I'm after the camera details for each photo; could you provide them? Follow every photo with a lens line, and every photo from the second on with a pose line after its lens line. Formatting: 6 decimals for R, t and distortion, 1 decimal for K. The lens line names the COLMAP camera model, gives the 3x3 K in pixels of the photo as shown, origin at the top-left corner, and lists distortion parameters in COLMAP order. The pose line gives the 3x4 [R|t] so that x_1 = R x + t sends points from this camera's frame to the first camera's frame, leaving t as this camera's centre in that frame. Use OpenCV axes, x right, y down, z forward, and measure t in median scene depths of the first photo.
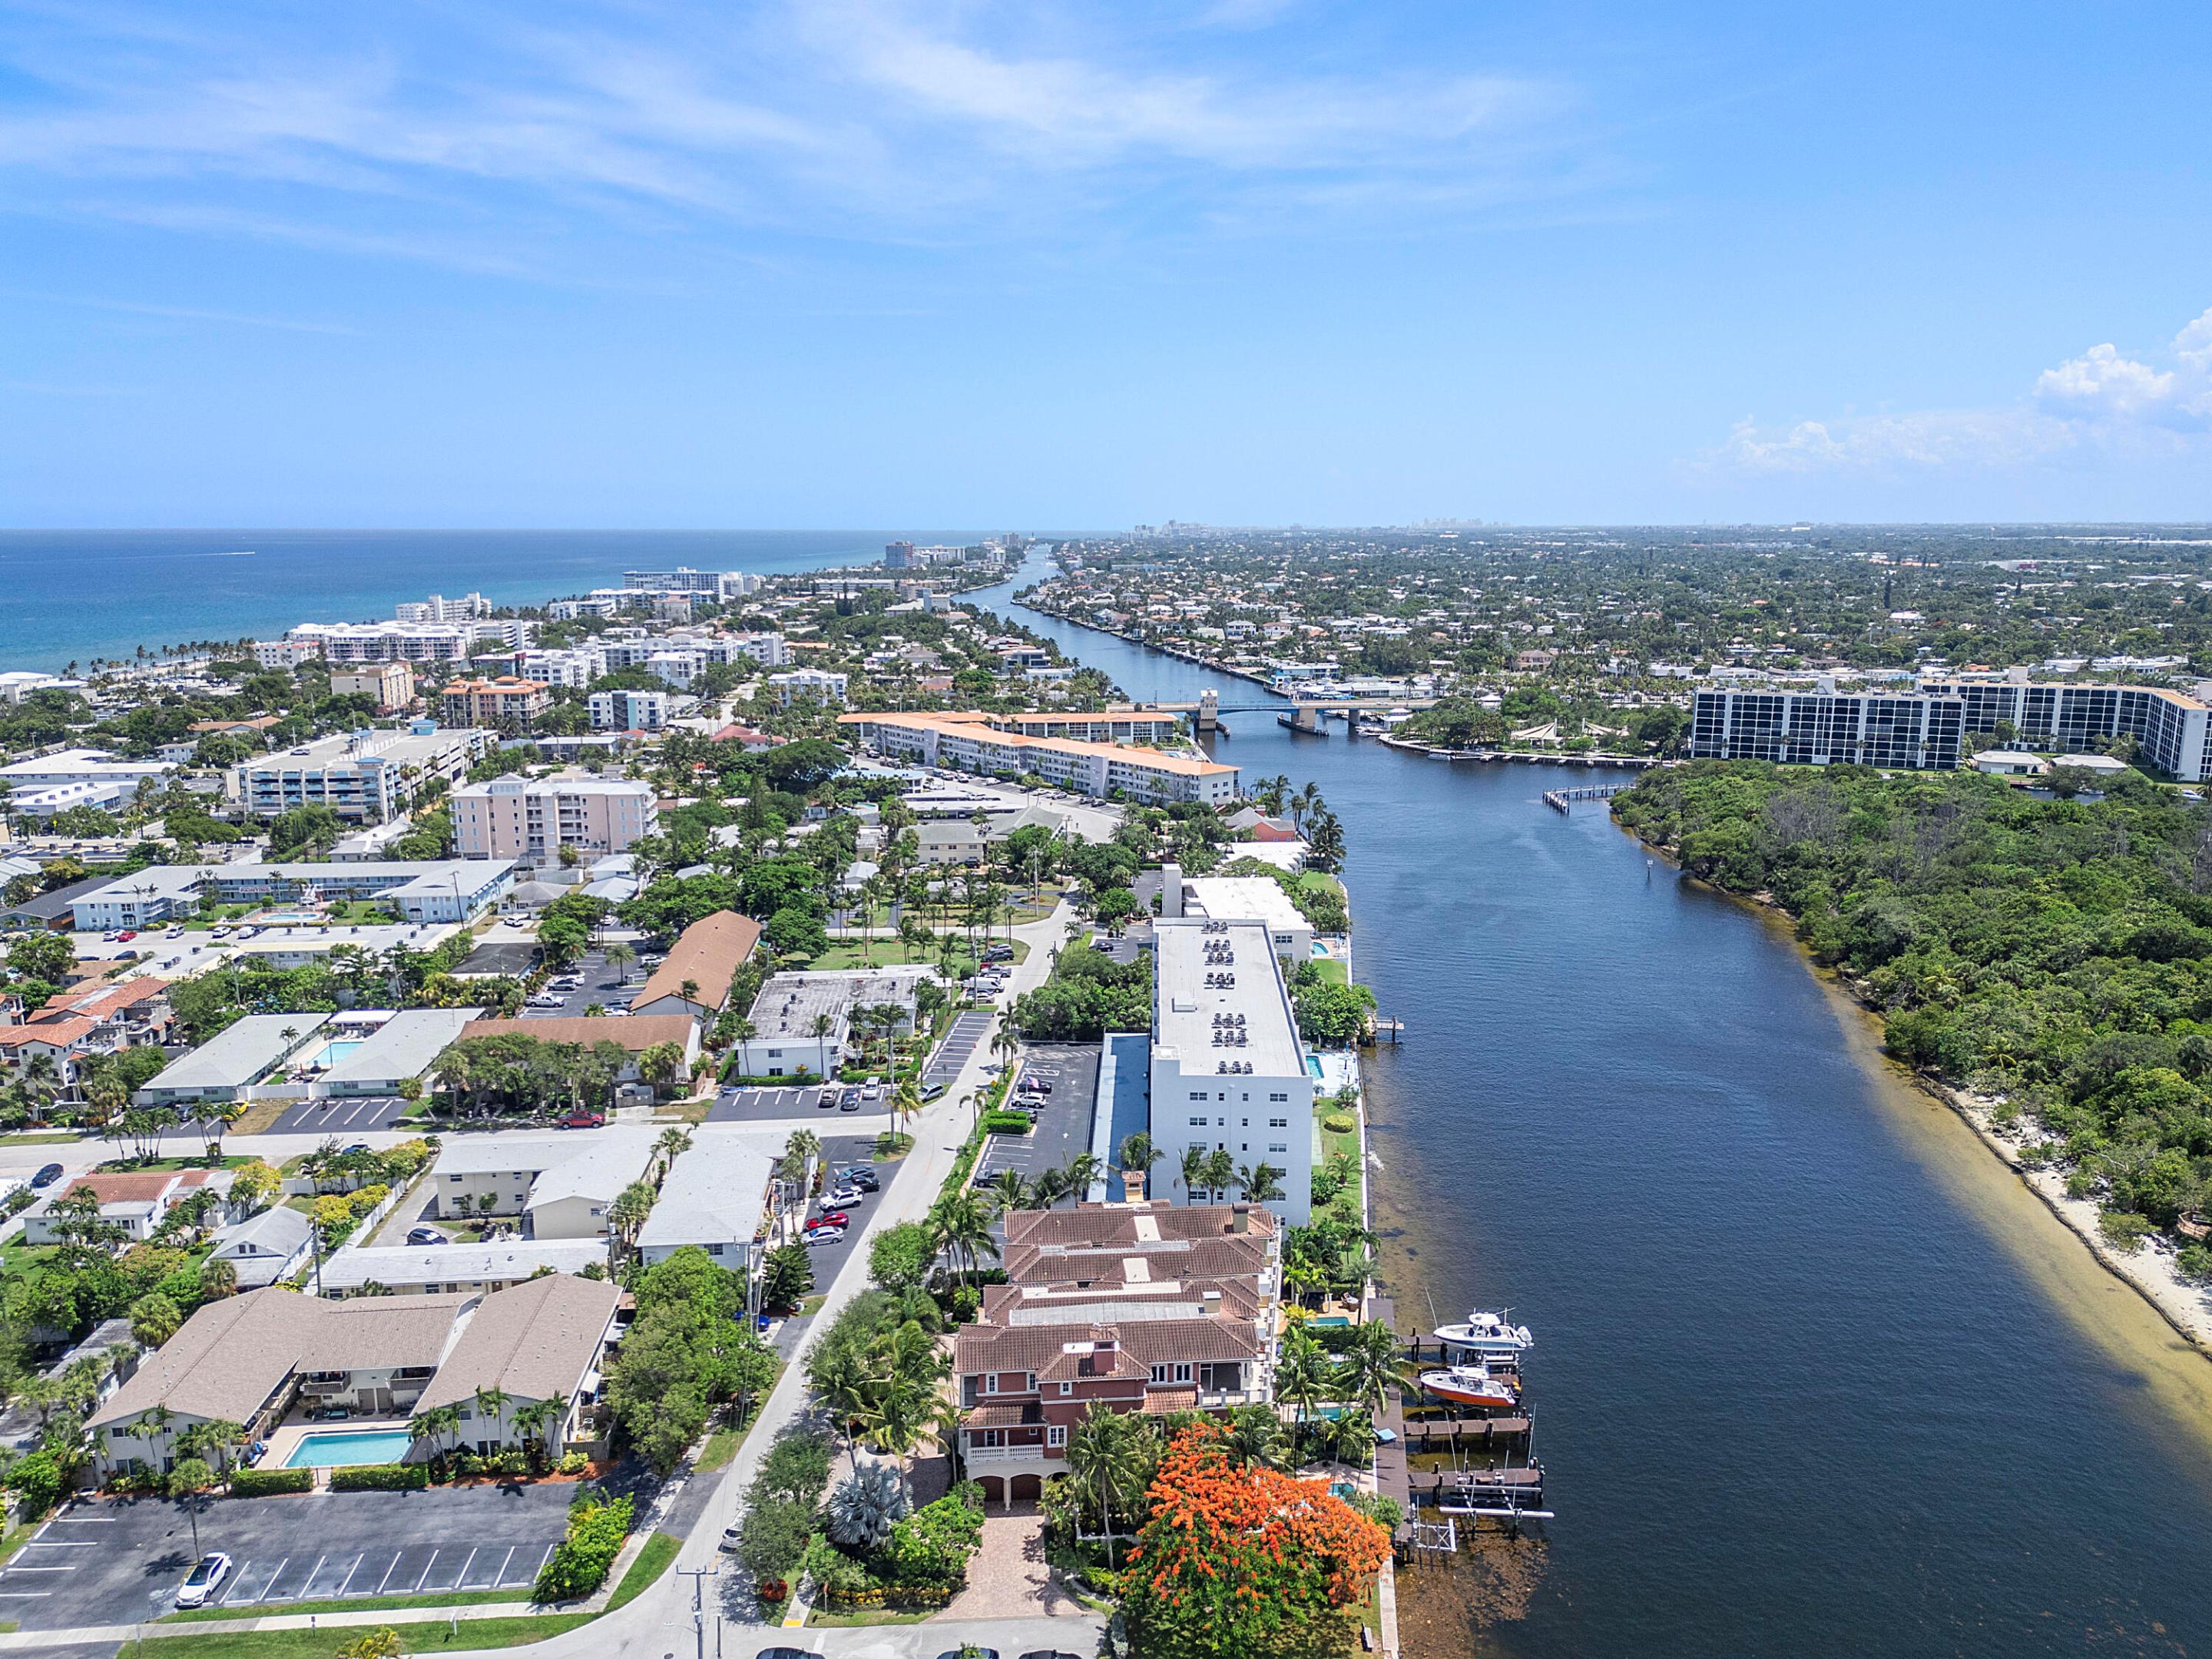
lens RADIAL K [[1551.6, 0, 1118.8], [0, 1551.6, 826.4], [0, 0, 1]] dist [0.096769, -0.113970]
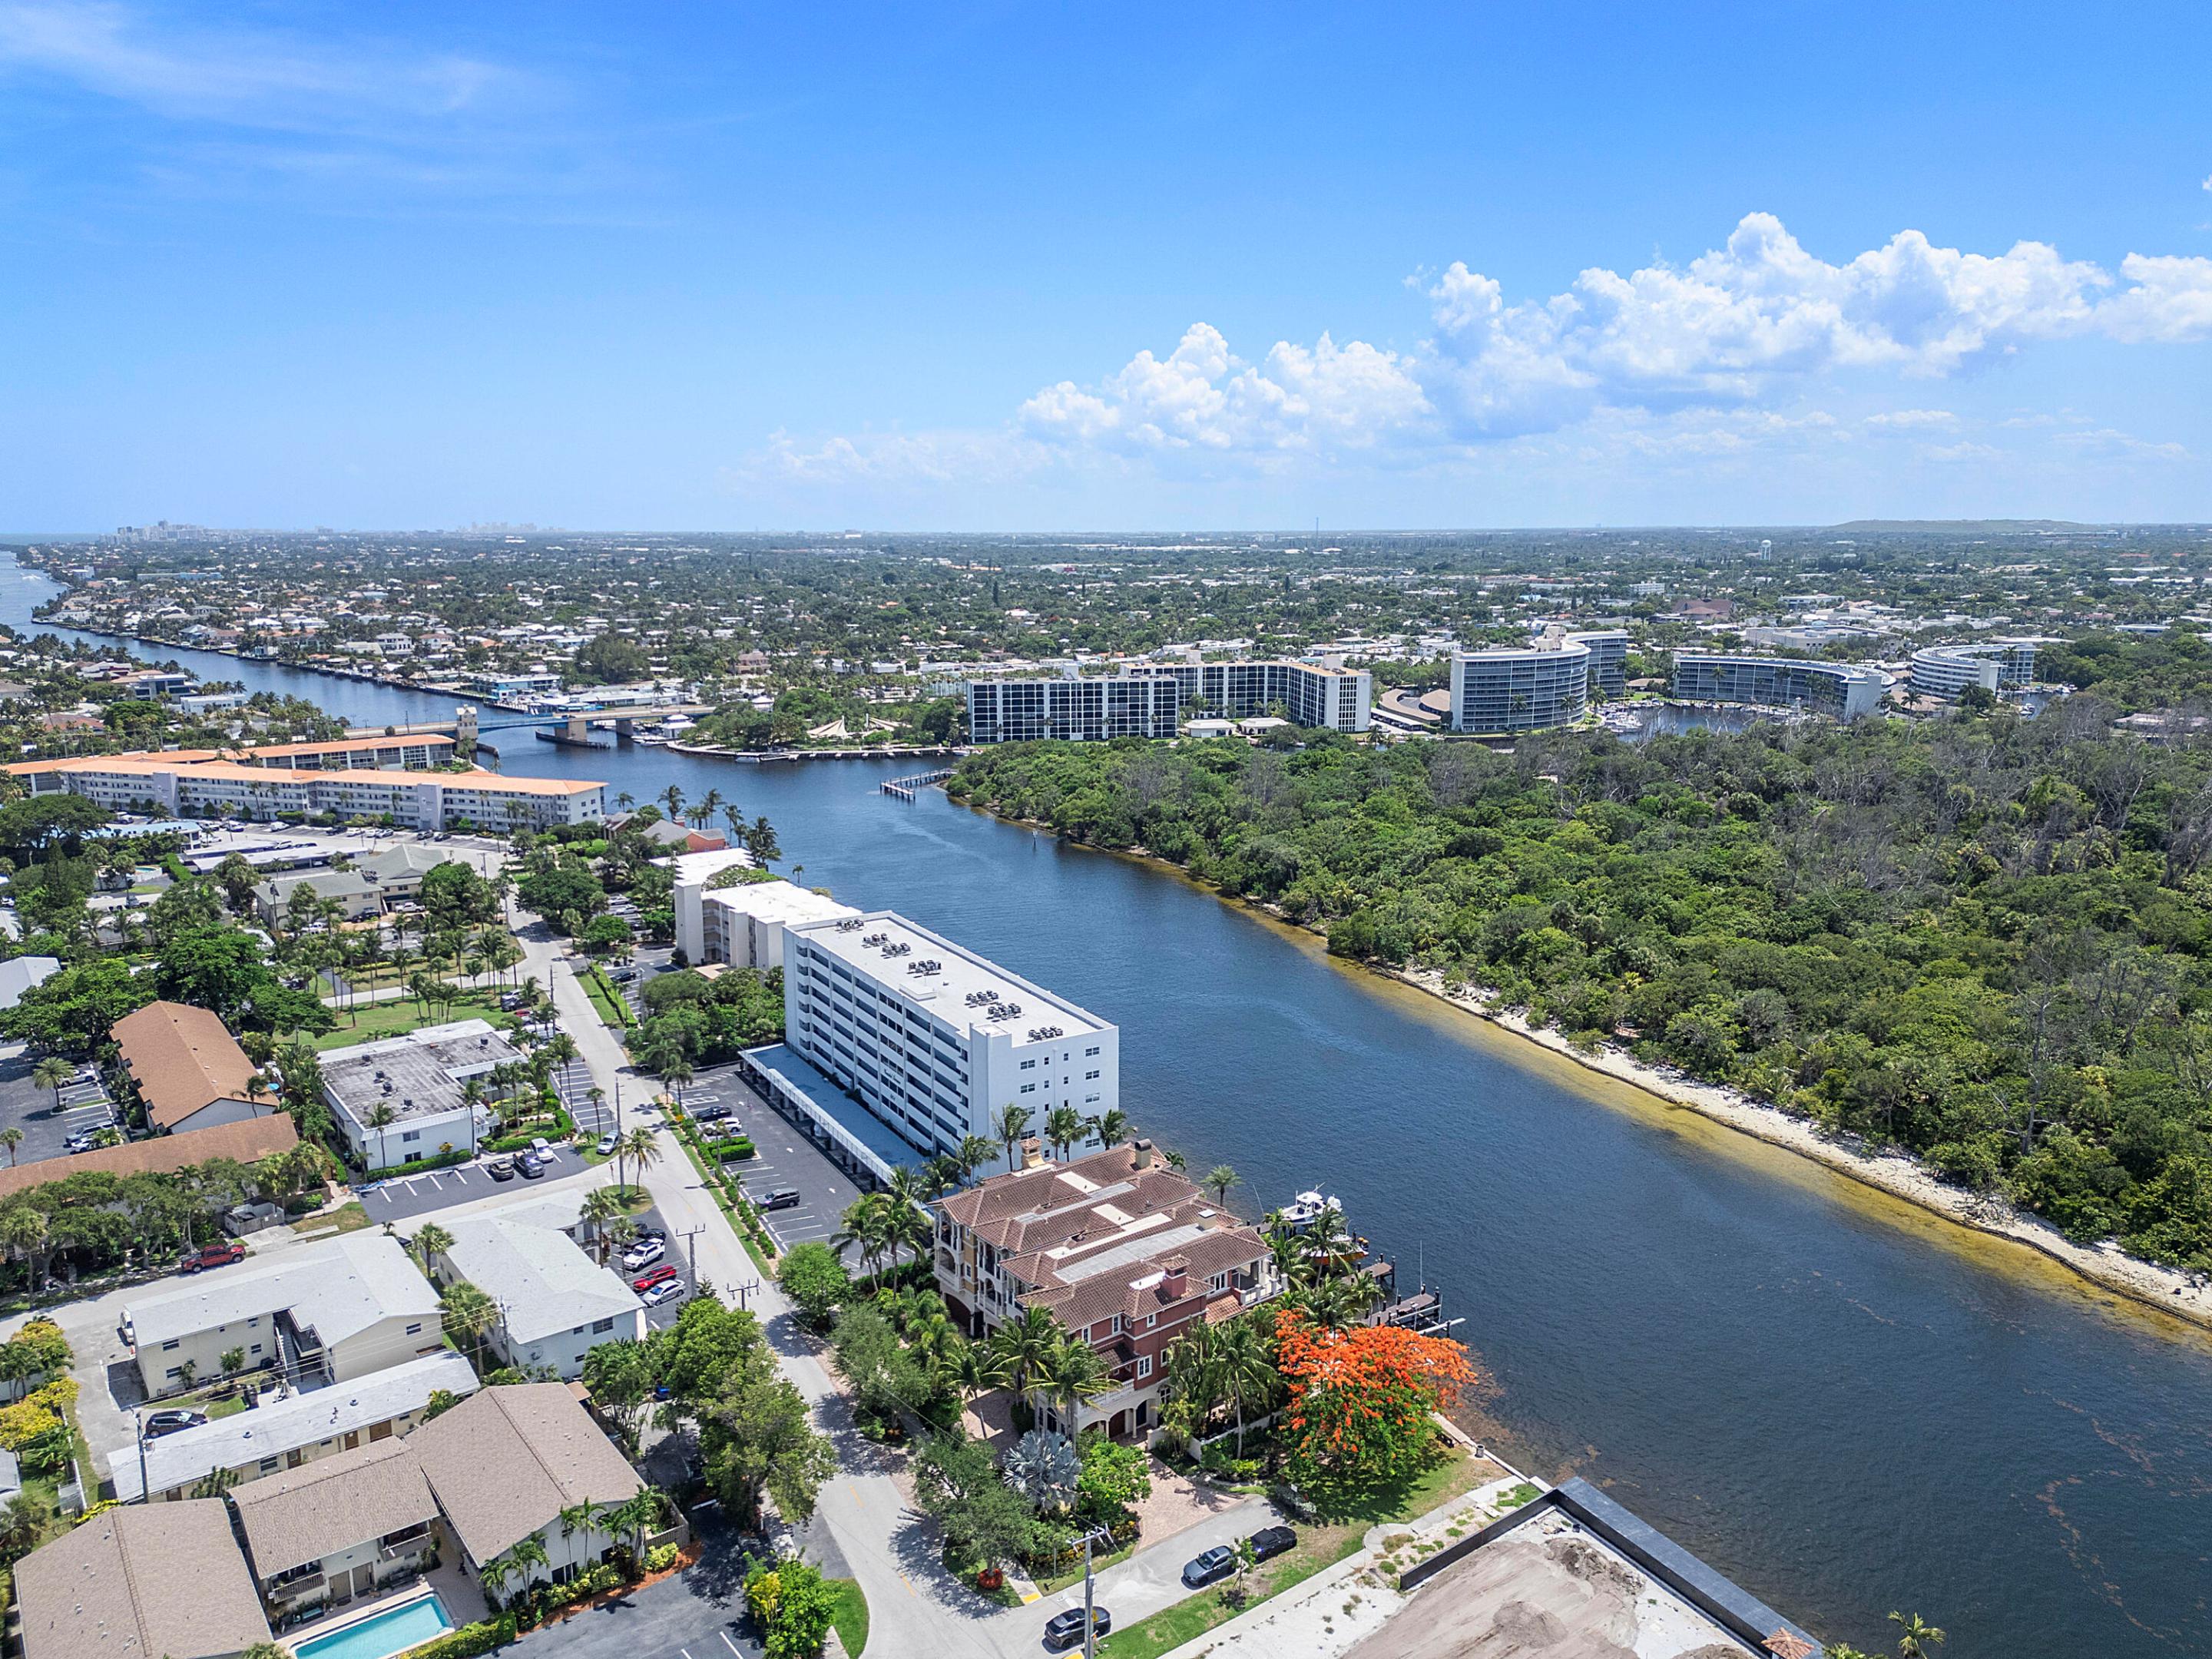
lens RADIAL K [[1555.4, 0, 1119.8], [0, 1555.4, 835.0], [0, 0, 1]] dist [0.100768, -0.125276]
pose [[0.840490, -0.104668, 0.531621, -0.153616], [0.104171, 0.994075, 0.031023, -0.003006], [-0.531719, 0.029305, 0.846414, 0.020917]]
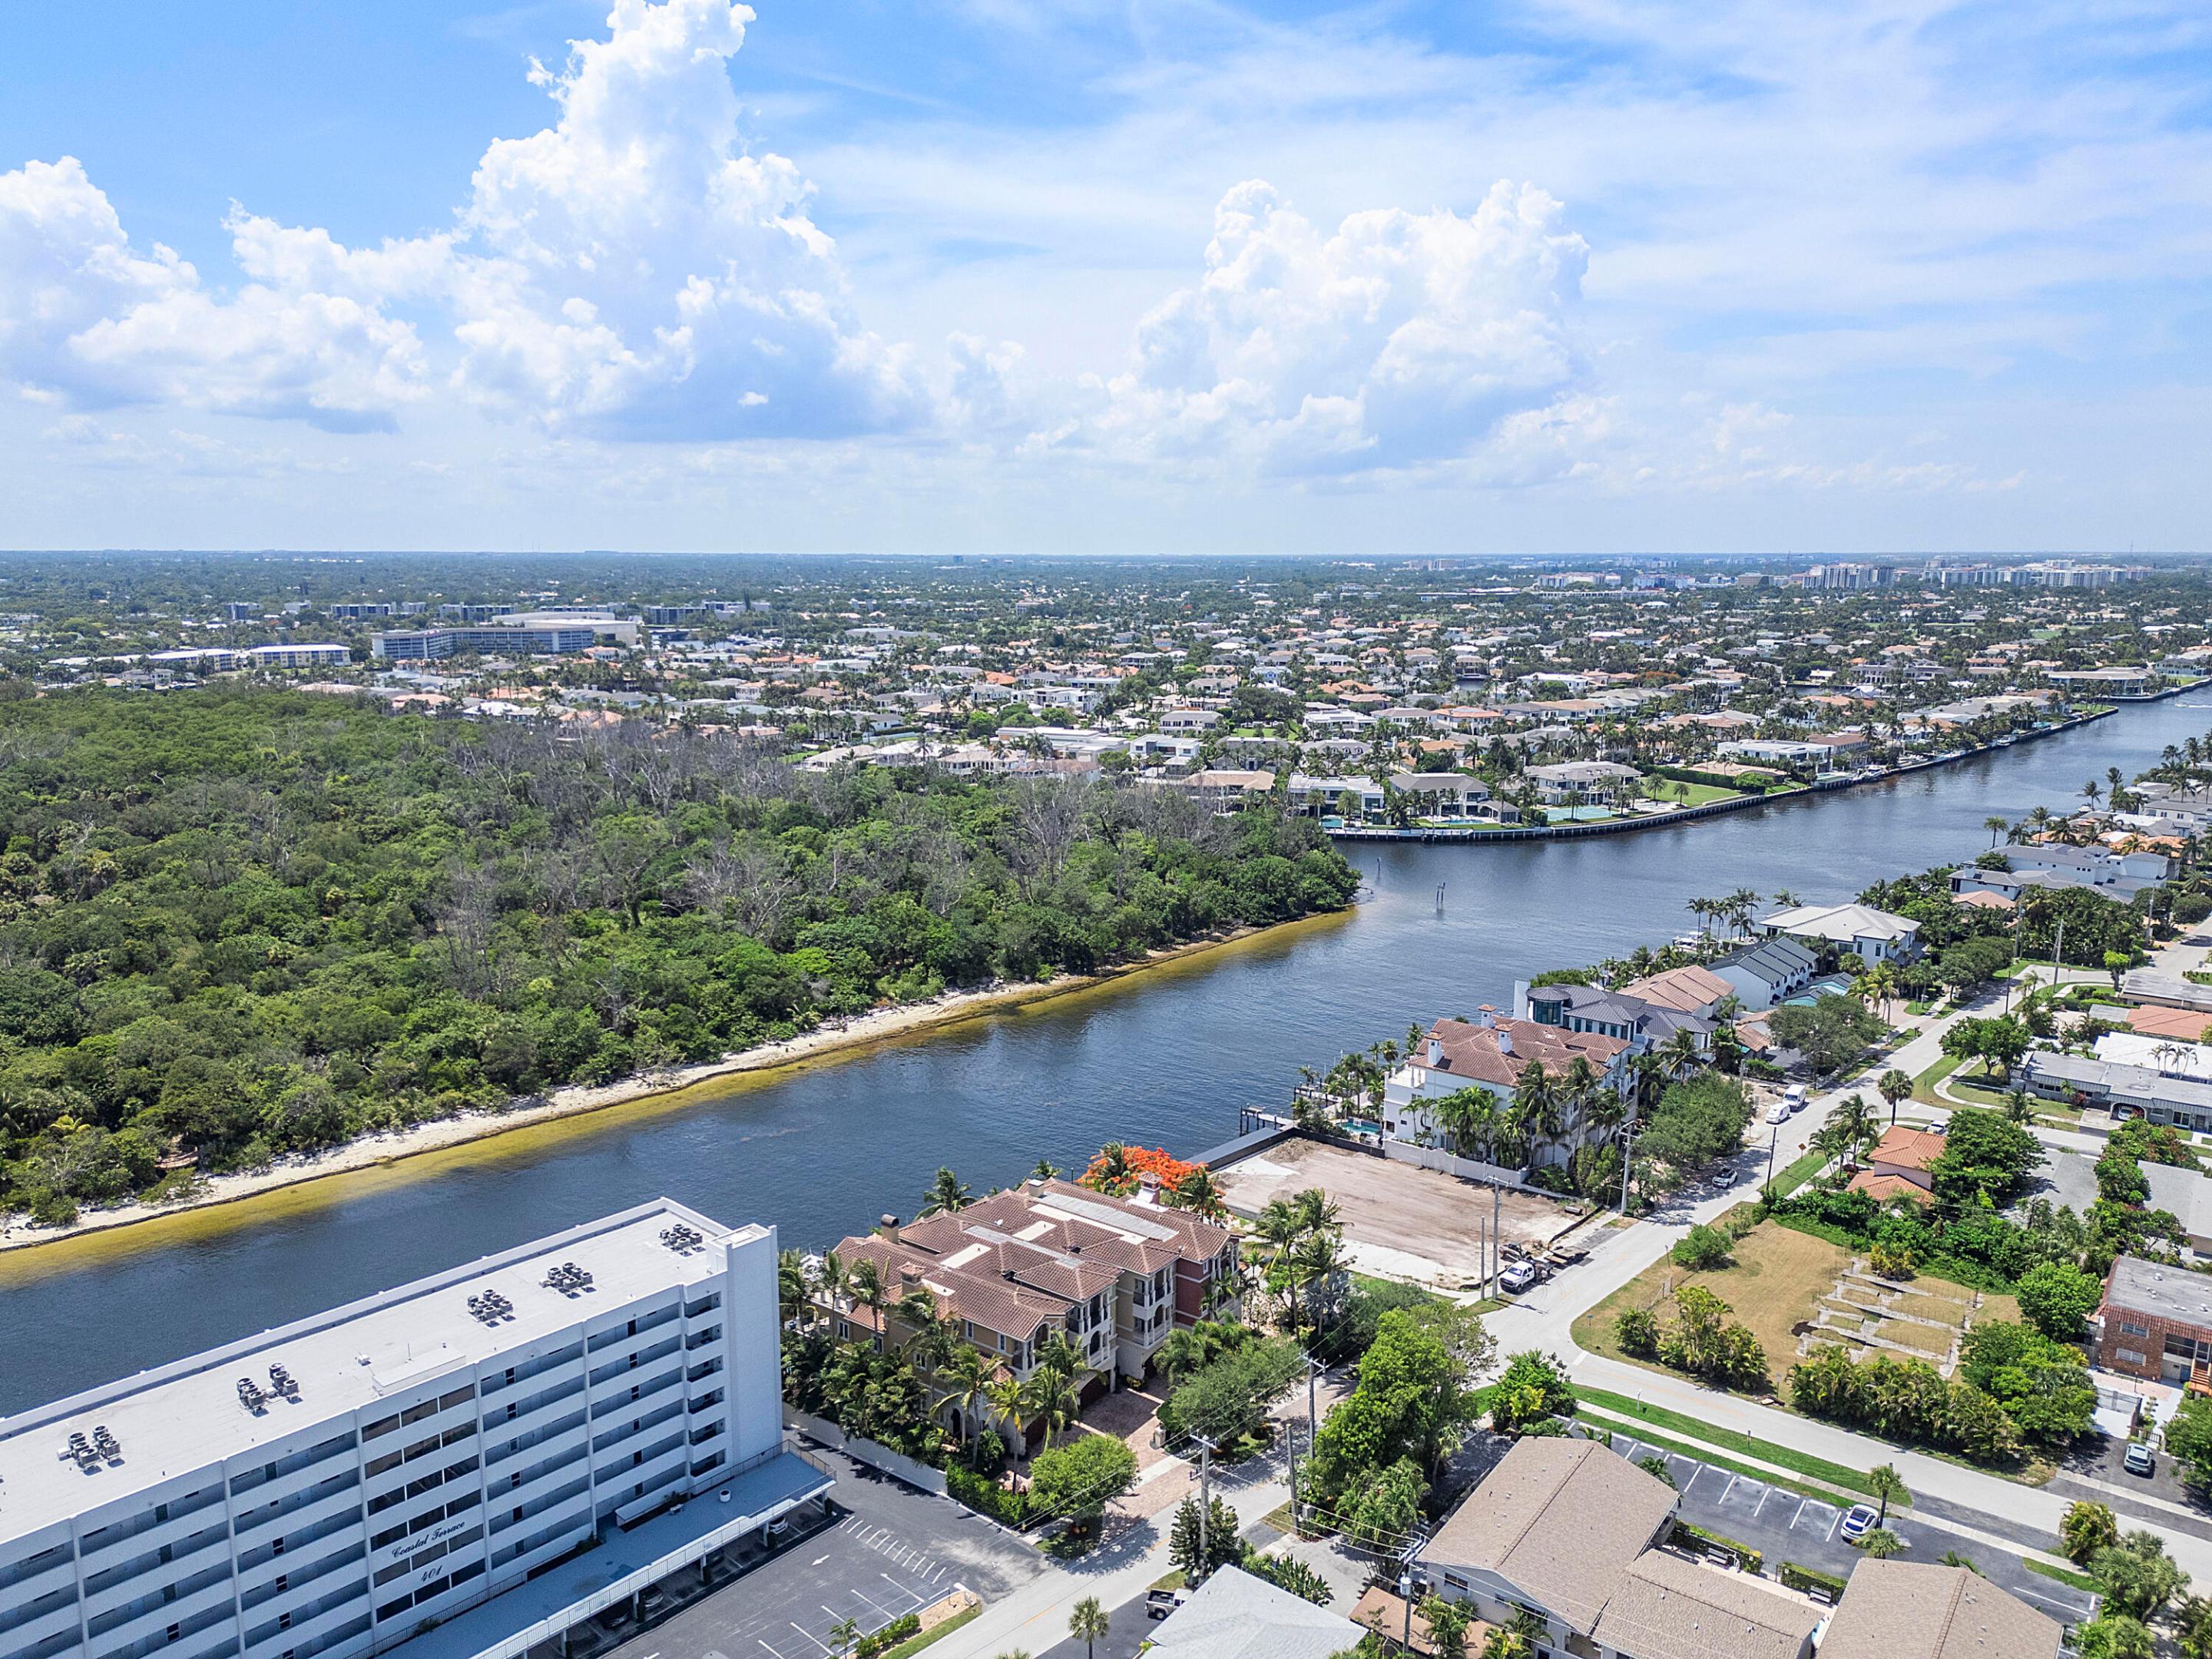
lens RADIAL K [[1598.9, 0, 1106.0], [0, 1598.9, 829.5], [0, 0, 1]] dist [0.042245, -0.088656]
pose [[-0.751221, -0.116619, 0.649667, -0.209719], [0.124112, 0.941754, 0.312563, -0.095025], [-0.648277, 0.315435, -0.692991, 0.477047]]
